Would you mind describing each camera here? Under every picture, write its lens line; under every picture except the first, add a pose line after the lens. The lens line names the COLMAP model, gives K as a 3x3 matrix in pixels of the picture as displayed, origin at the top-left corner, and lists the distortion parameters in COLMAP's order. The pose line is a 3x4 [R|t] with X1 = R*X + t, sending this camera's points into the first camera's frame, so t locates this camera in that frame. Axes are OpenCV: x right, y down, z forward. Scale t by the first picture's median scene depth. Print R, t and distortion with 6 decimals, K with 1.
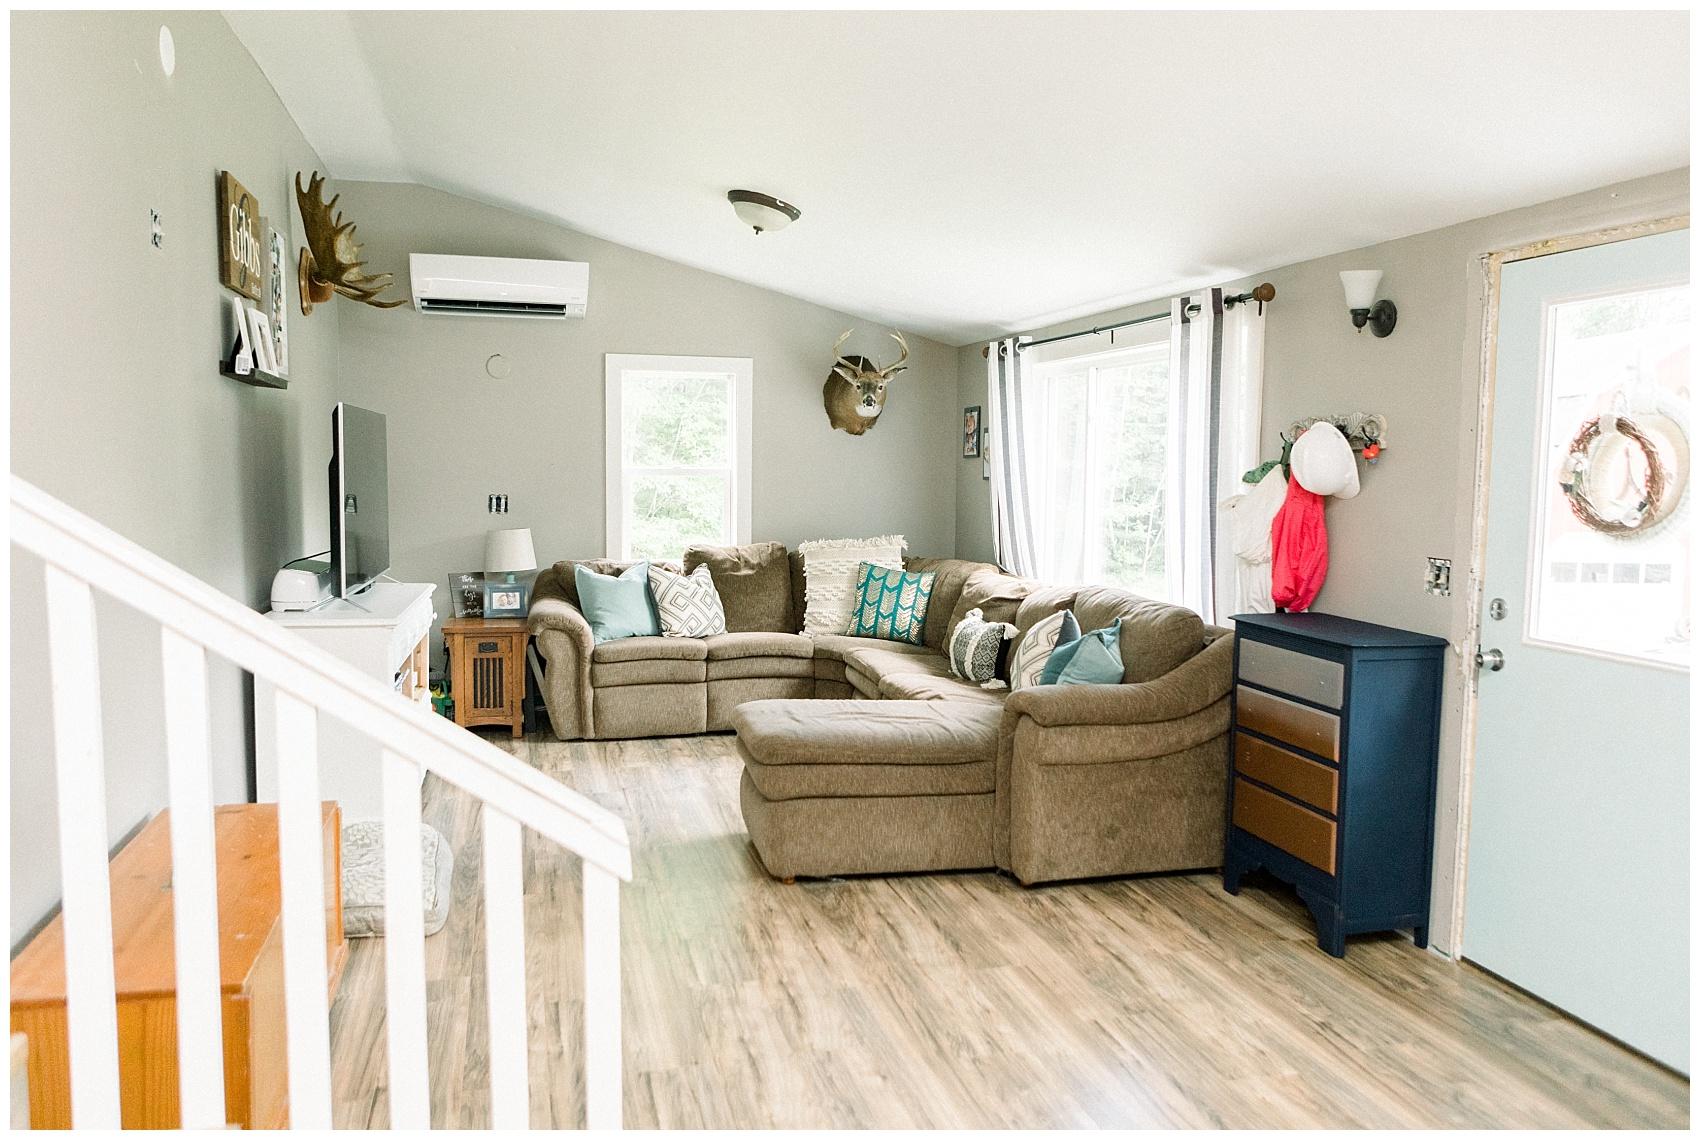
lens RADIAL K [[1243.2, 0, 851.0], [0, 1243.2, 569.5], [0, 0, 1]] dist [0.001316, 0.002739]
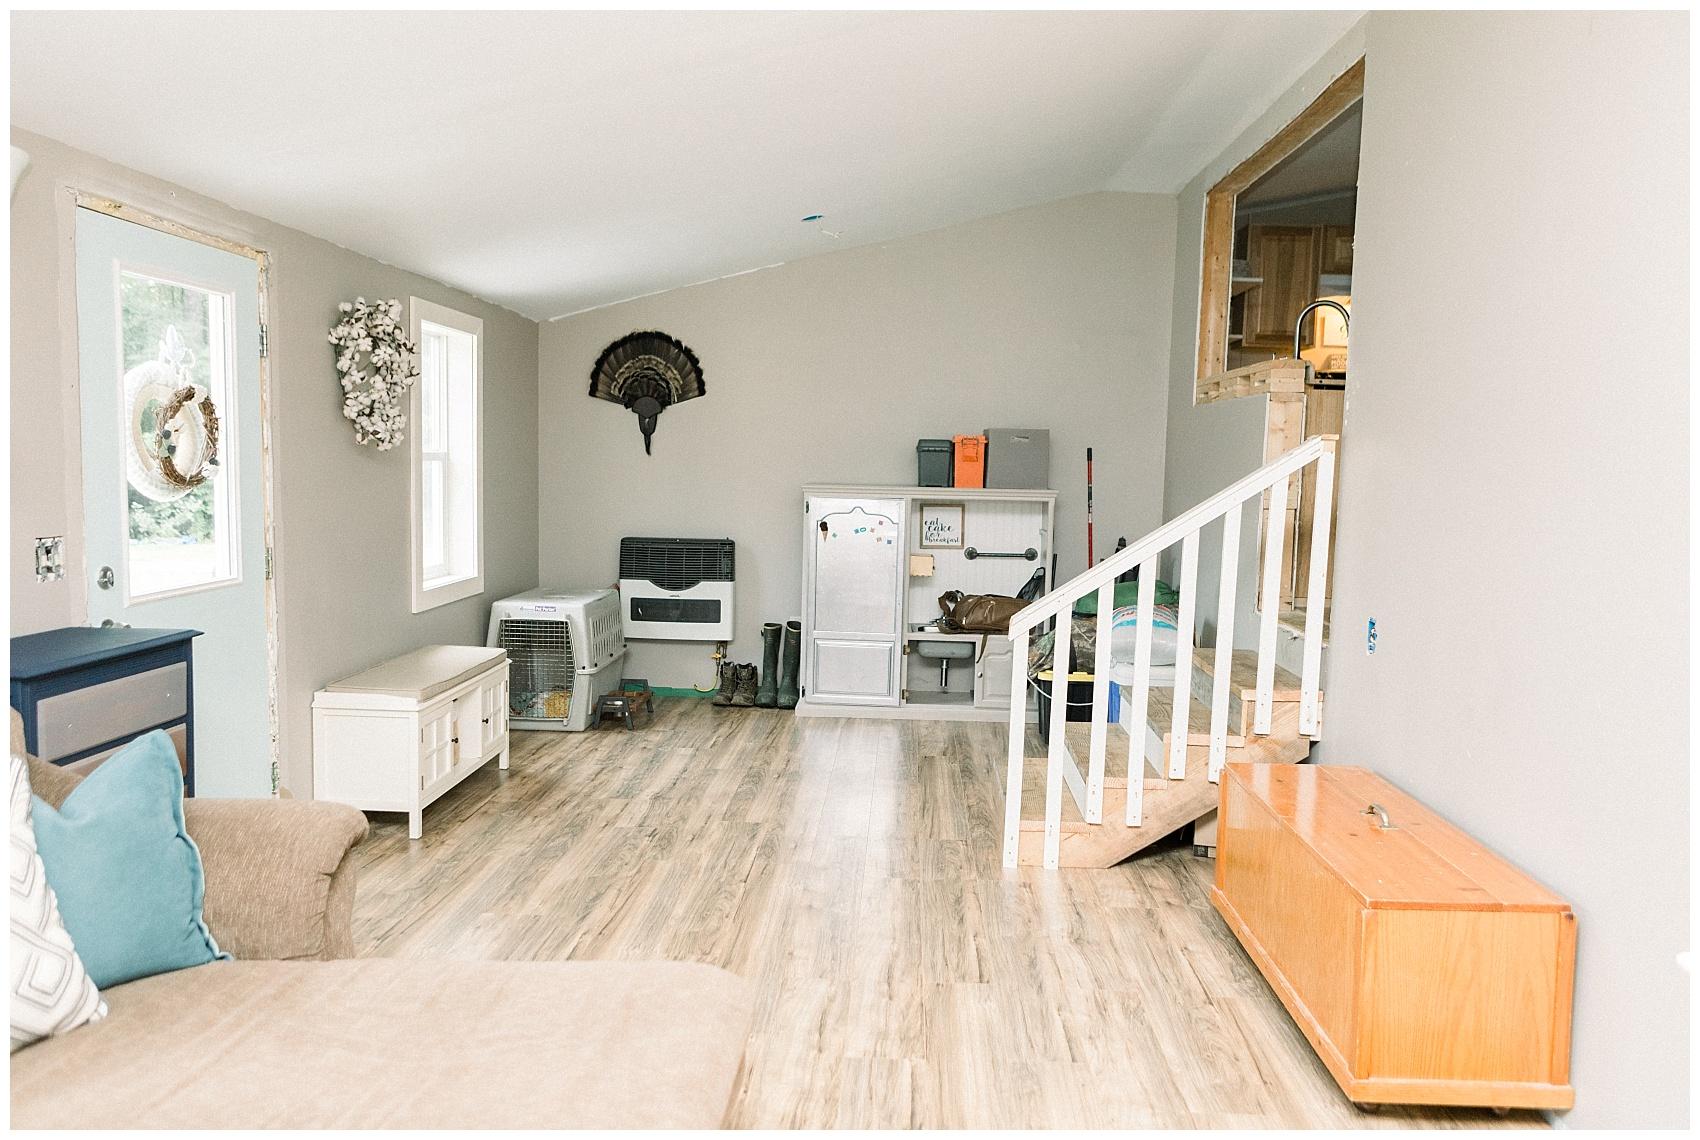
lens RADIAL K [[1243.2, 0, 852.2], [0, 1243.2, 569.5], [0, 0, 1]] dist [0.001316, 0.002739]
pose [[-0.952229, -0.062615, 0.298895, -0.358972], [-0.009490, 0.984348, 0.175978, -0.171189], [-0.305236, 0.164735, -0.937920, 1.991939]]
